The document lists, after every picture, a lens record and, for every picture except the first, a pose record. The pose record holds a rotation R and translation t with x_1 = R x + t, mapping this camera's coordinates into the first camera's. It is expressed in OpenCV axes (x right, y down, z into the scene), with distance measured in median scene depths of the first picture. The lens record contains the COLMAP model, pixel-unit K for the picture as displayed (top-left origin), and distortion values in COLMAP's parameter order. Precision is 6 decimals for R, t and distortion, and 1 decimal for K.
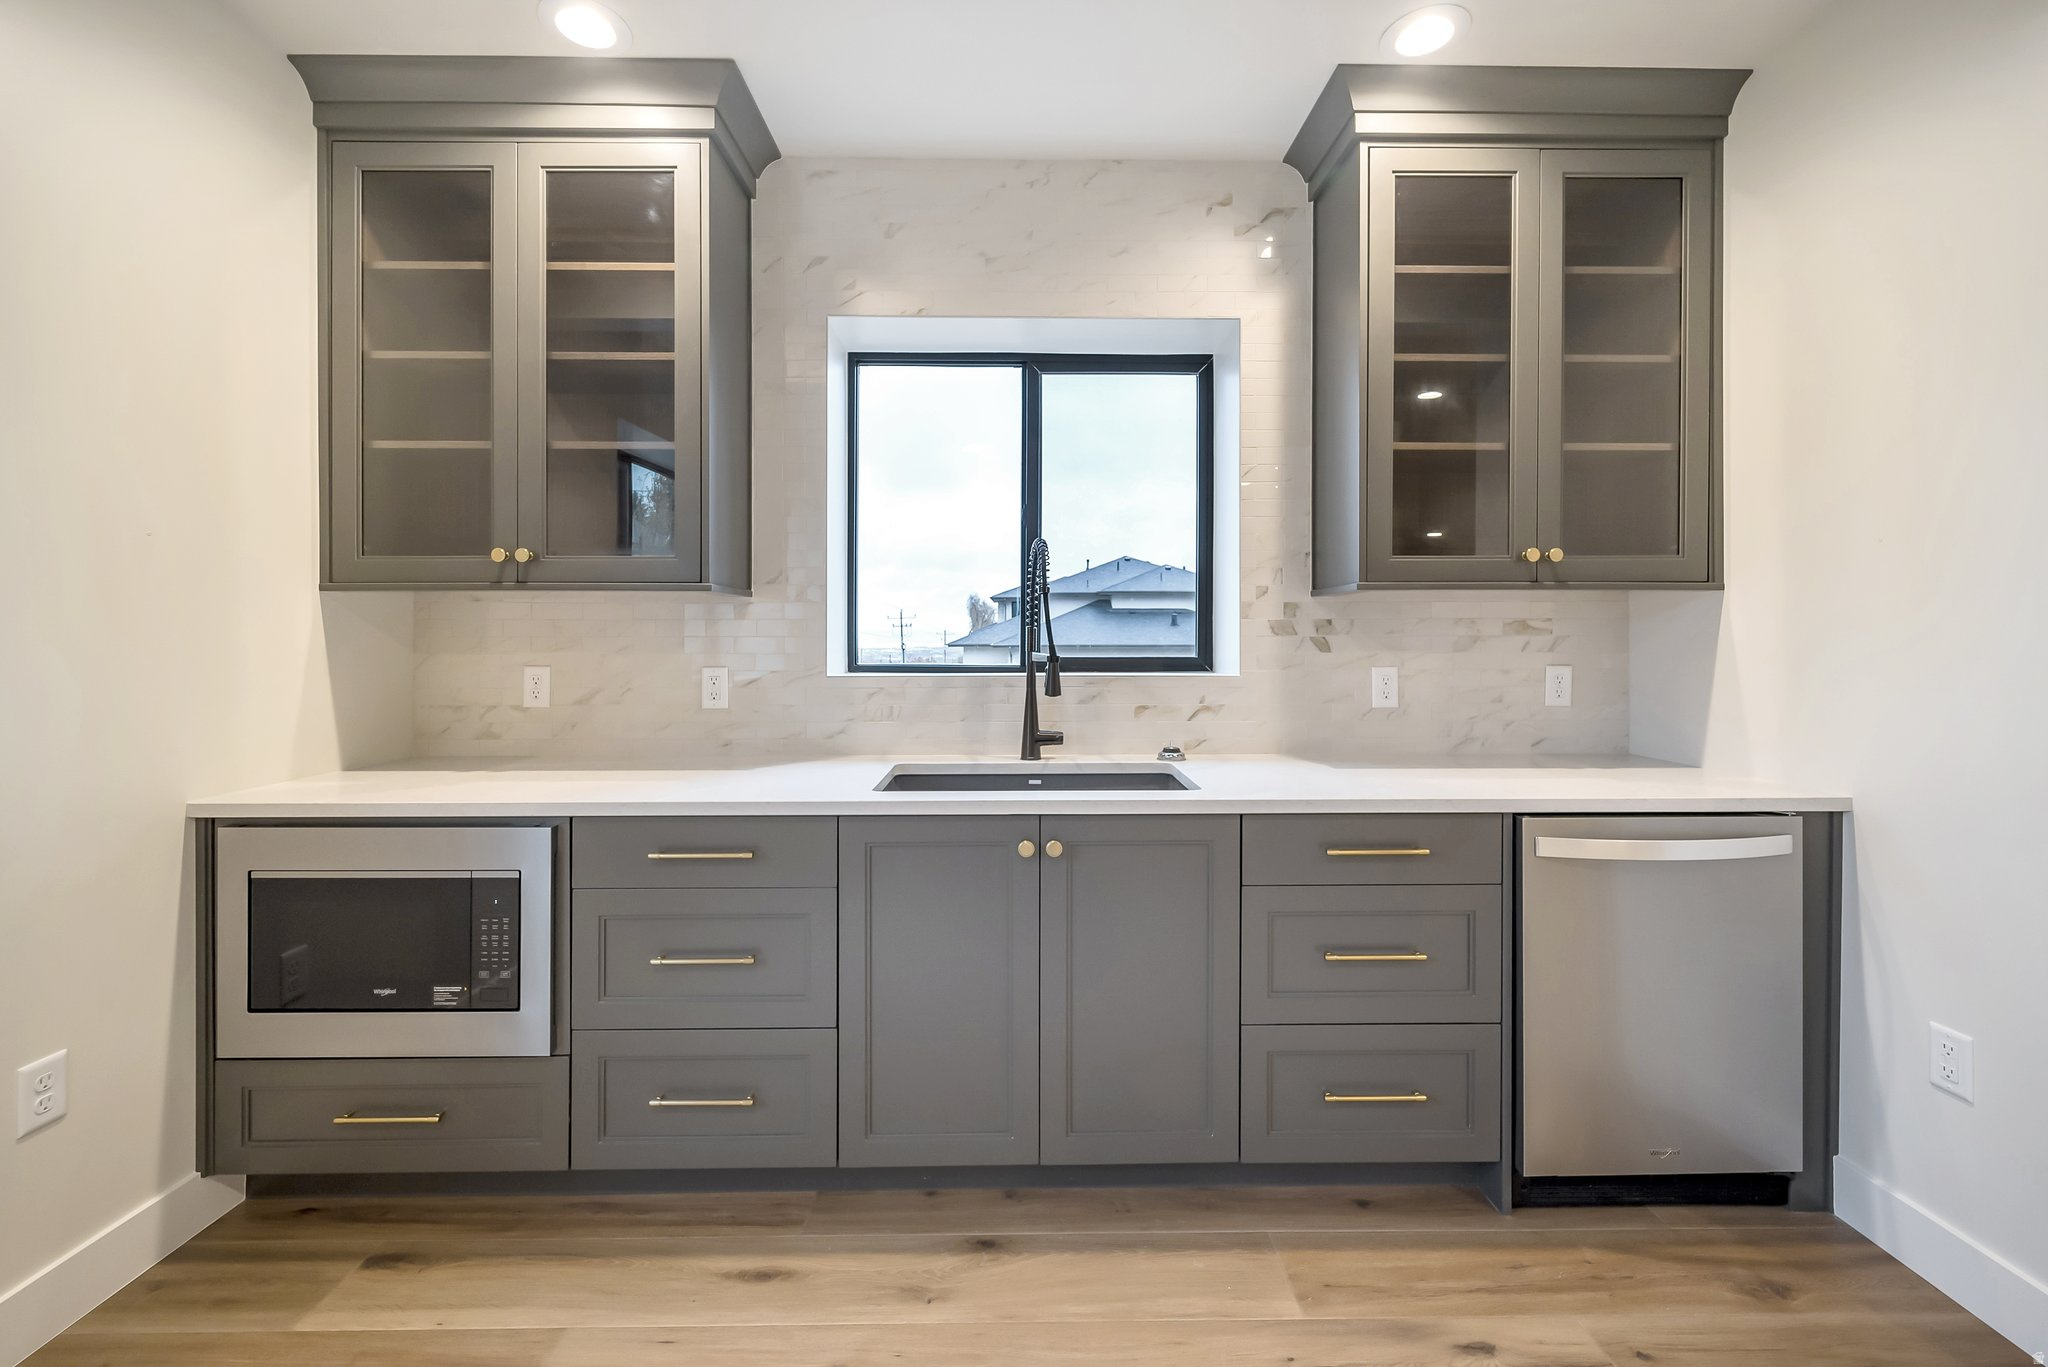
lens RADIAL K [[834.4, 0, 1013.2], [0, 834.4, 637.5], [0, 0, 1]] dist [0.003700, -0.000700]
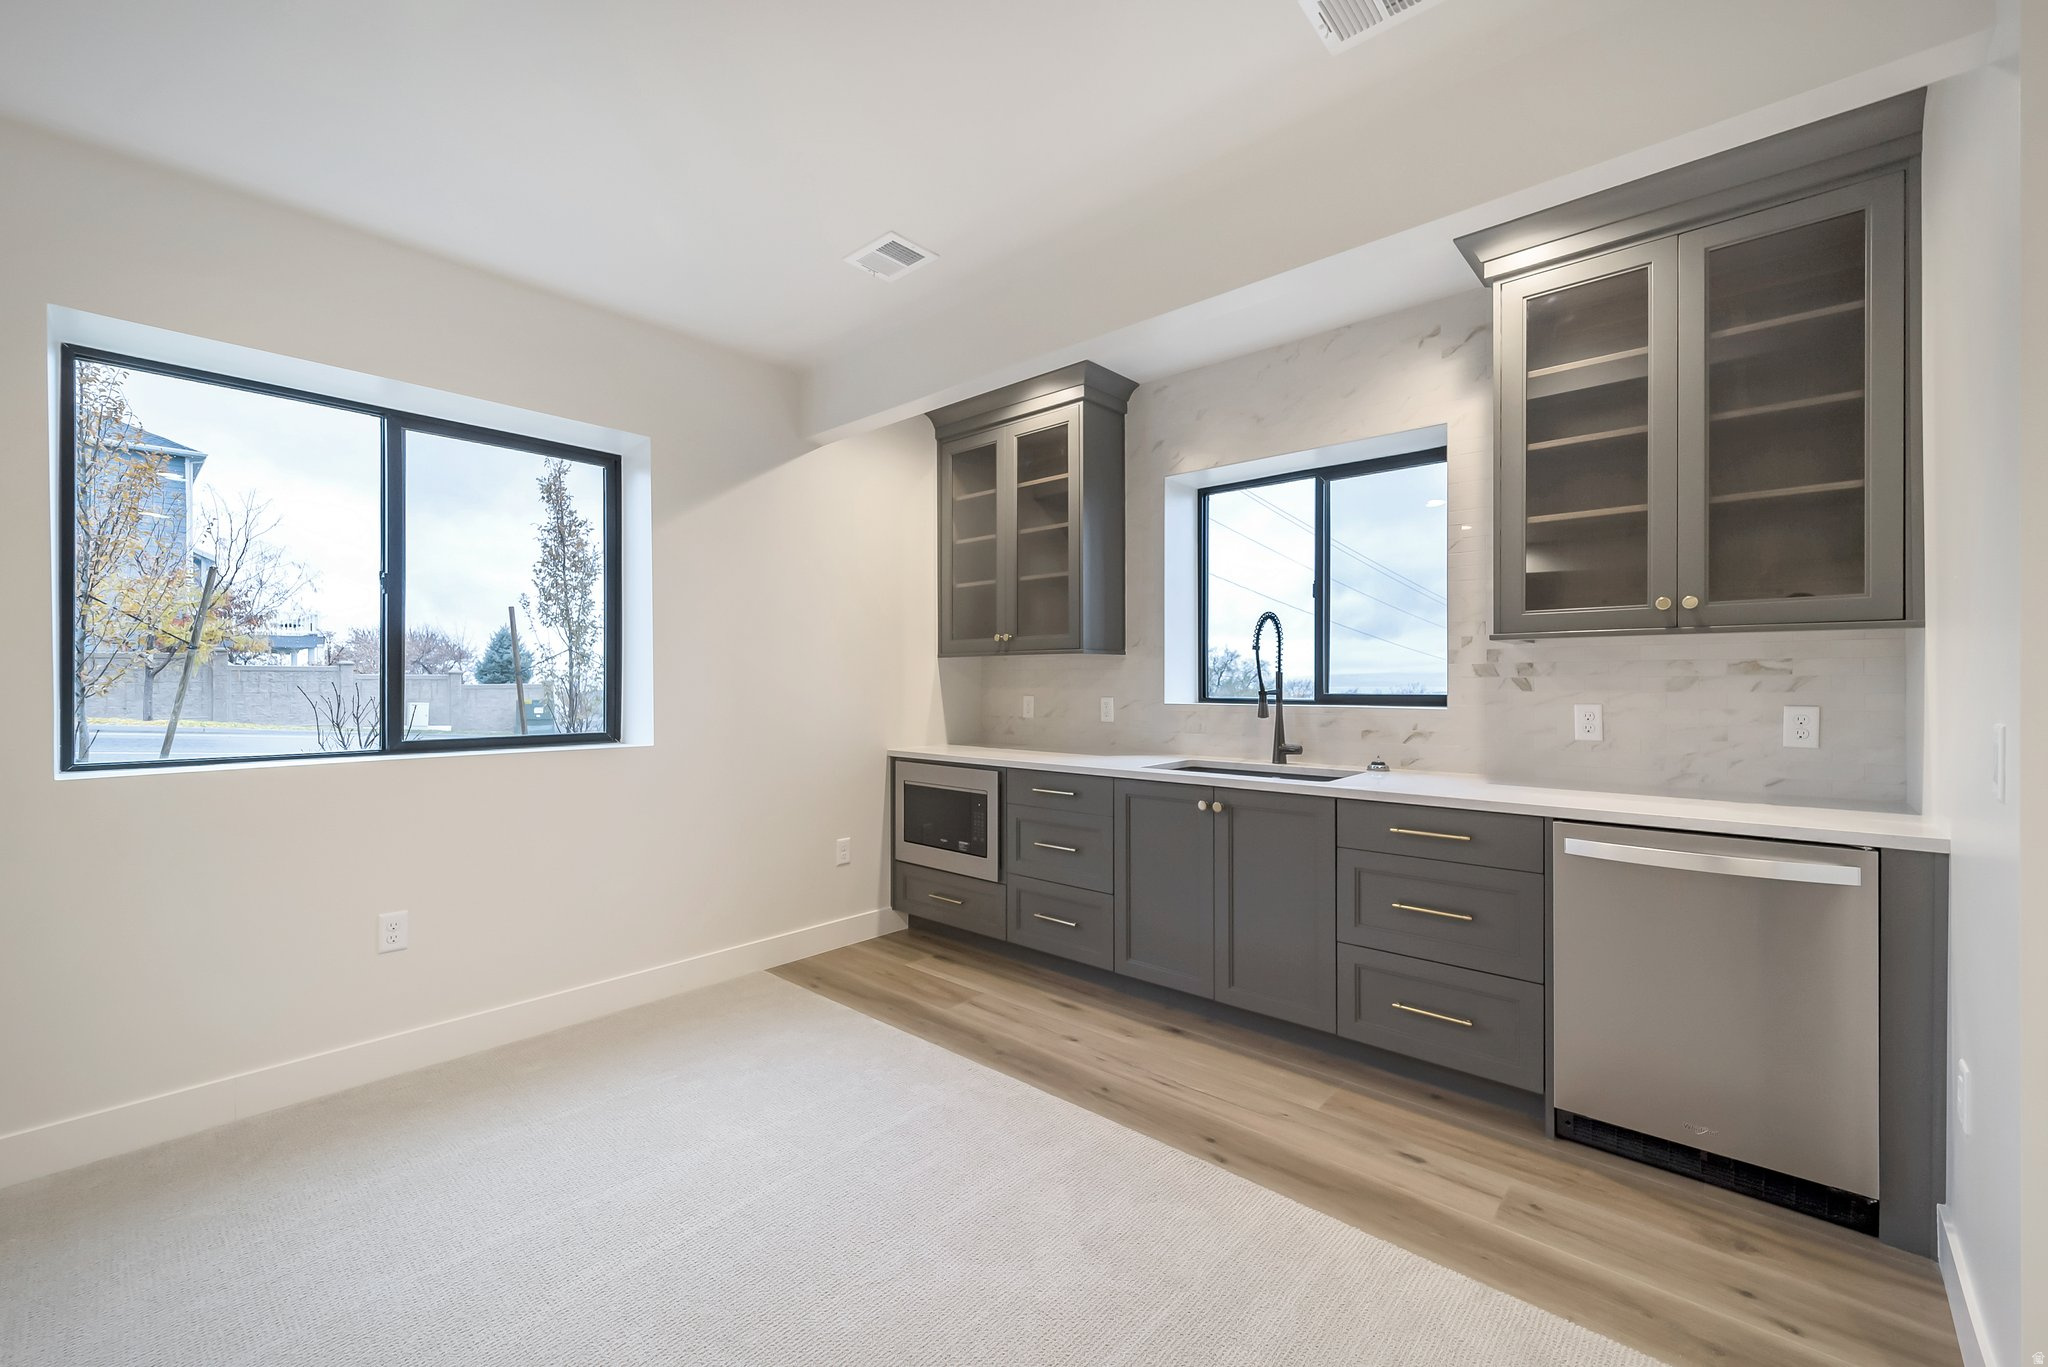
lens RADIAL K [[834.4, 0, 1022.1], [0, 834.4, 673.6], [0, 0, 1]] dist [0.003700, -0.000700]
pose [[0.733695, -0.006469, -0.679449, 0.760716], [0.000390, 0.999959, -0.009100, 0.004256], [0.679479, 0.006412, 0.733667, -0.403061]]
